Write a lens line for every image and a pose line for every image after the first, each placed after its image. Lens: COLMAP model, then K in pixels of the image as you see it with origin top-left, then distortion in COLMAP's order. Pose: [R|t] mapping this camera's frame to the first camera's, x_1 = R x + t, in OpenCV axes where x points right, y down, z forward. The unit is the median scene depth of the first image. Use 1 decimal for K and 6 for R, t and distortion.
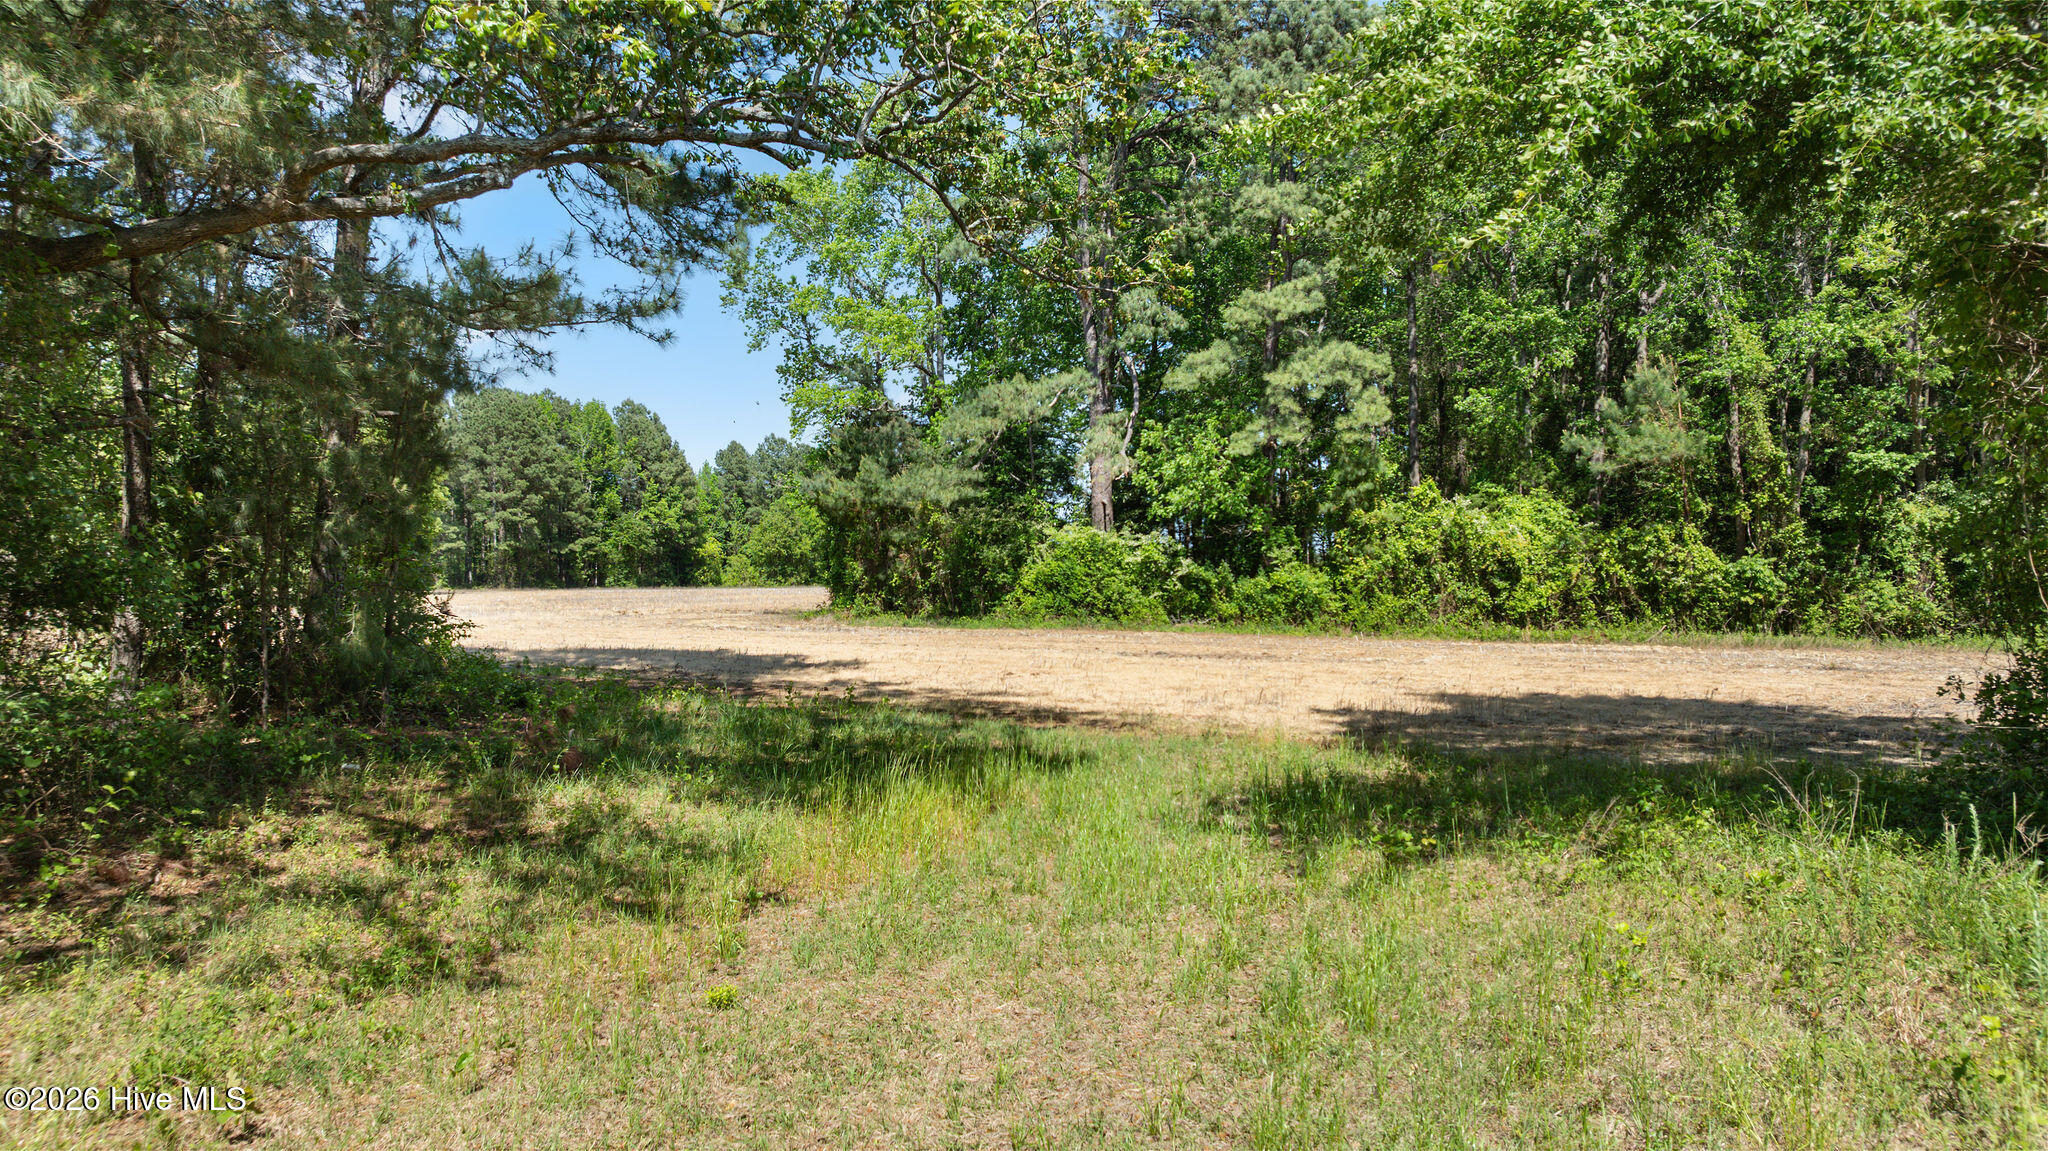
lens RADIAL K [[1446.1, 0, 1024.0], [0, 1446.1, 575.5], [0, 0, 1]] dist [-0.021145, 0.007261]
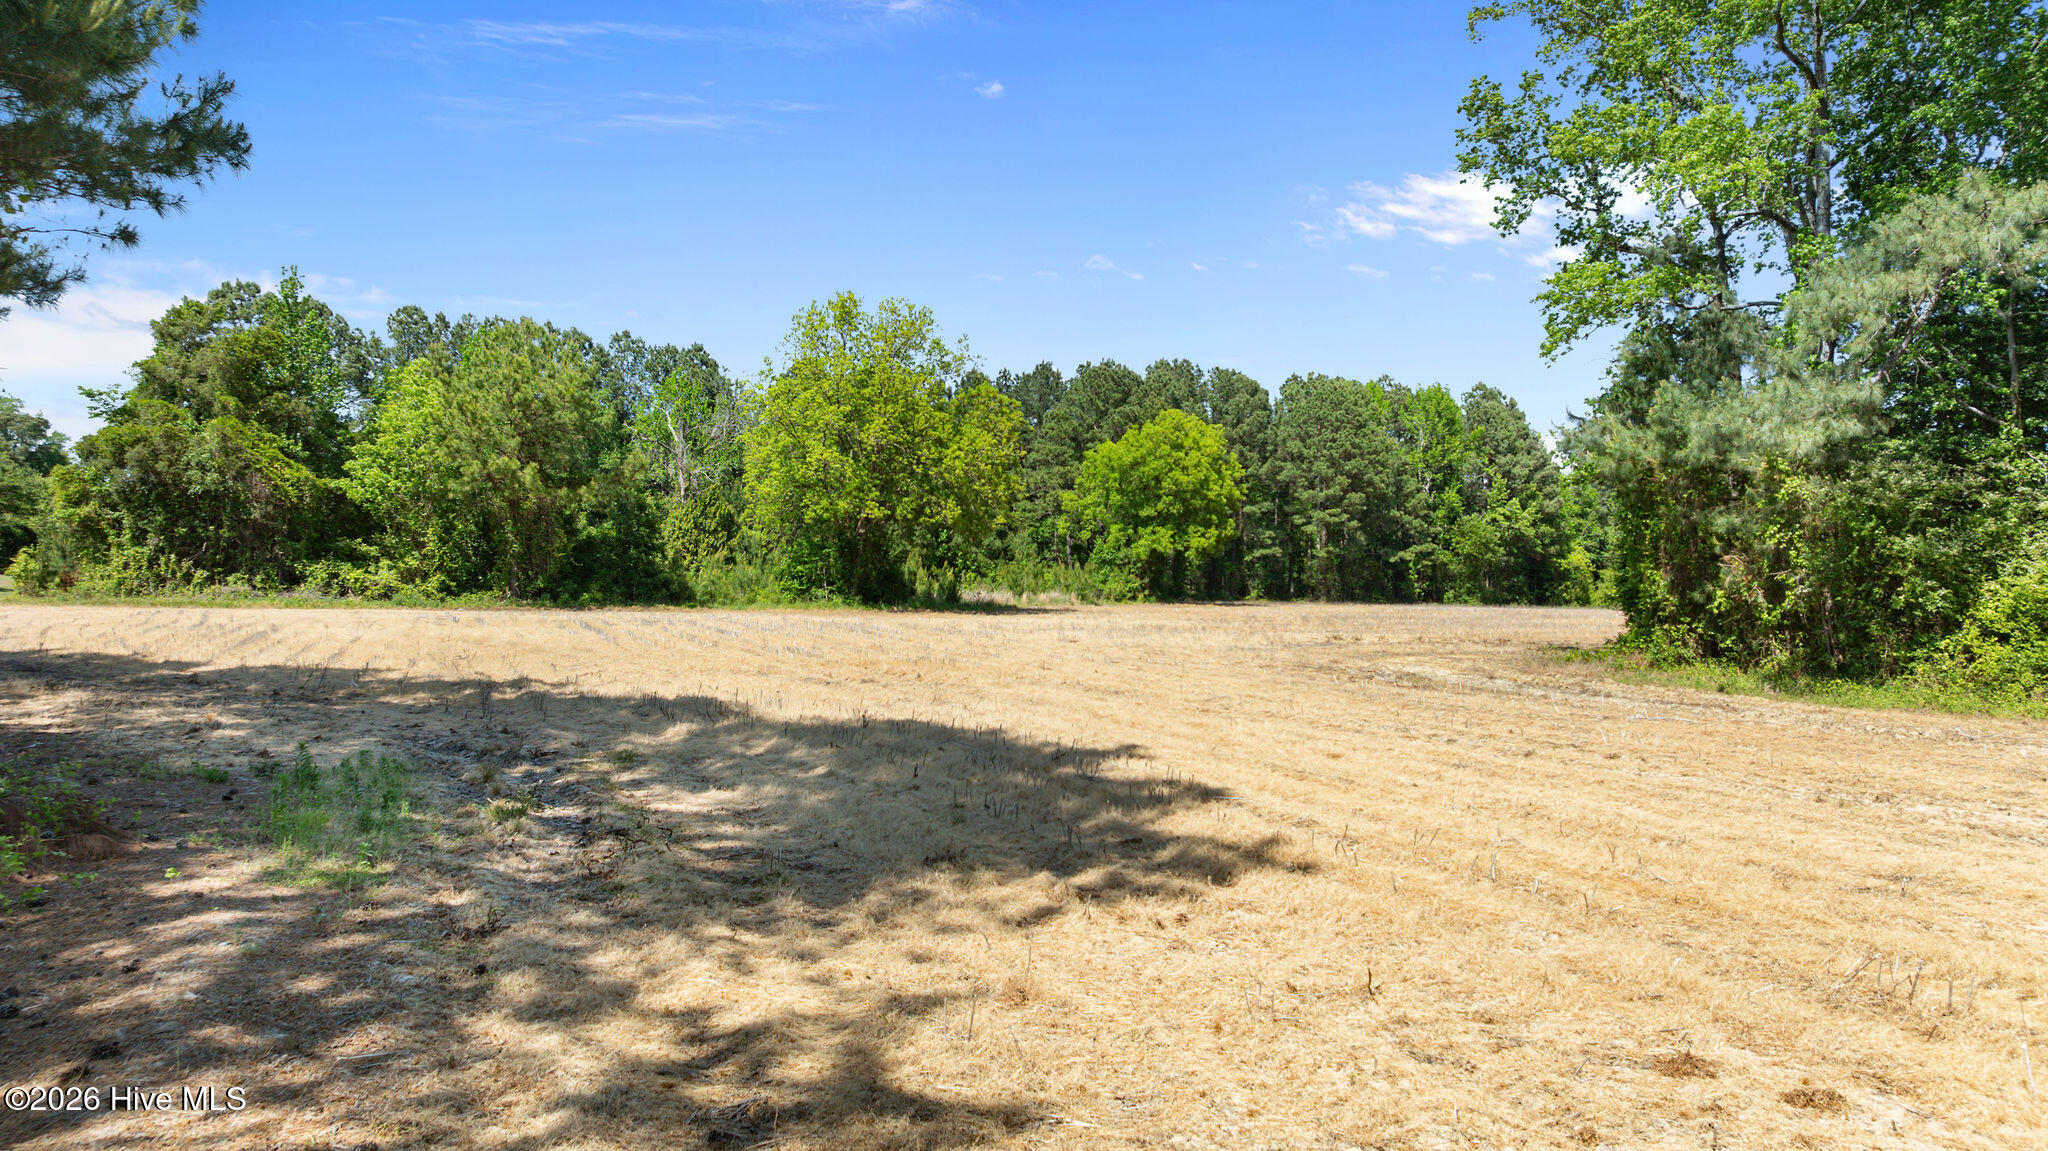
lens RADIAL K [[1513.9, 0, 1024.0], [0, 1513.9, 575.5], [0, 0, 1]] dist [-0.033449, 0.001239]
pose [[0.827086, 0.017168, -0.561814, 0.013688], [-0.022895, 0.999733, -0.003156, 0.000597], [0.561610, 0.015473, 0.827258, 0.380554]]
